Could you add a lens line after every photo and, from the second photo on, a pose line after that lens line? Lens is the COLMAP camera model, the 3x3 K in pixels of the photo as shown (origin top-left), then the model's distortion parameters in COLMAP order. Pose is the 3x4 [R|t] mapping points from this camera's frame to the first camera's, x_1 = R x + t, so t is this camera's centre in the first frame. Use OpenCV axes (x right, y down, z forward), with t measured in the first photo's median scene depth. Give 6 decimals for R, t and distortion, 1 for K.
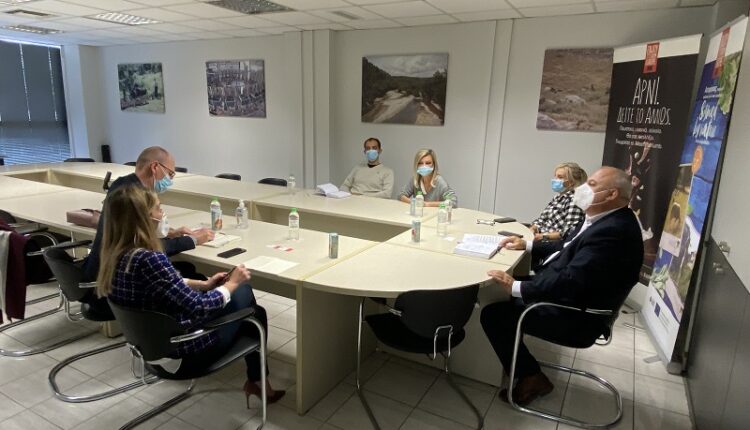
lens RADIAL K [[482.9, 0, 374.1], [0, 482.9, 216.7], [0, 0, 1]] dist [0.000759, -0.002316]
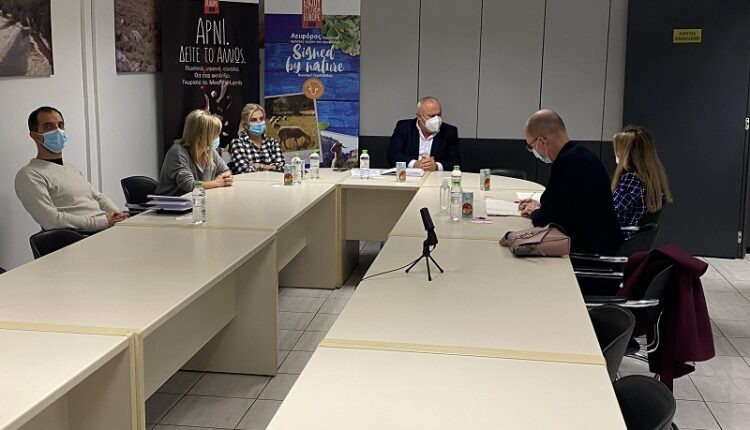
lens RADIAL K [[861.7, 0, 374.7], [0, 861.7, 215.5], [0, 0, 1]] dist [0.020996, 0.000000]
pose [[-0.333607, -0.197290, 0.921837, -1.290744], [0.176929, 0.947376, 0.266785, -0.308588], [-0.925960, 0.252101, -0.281145, 1.259425]]
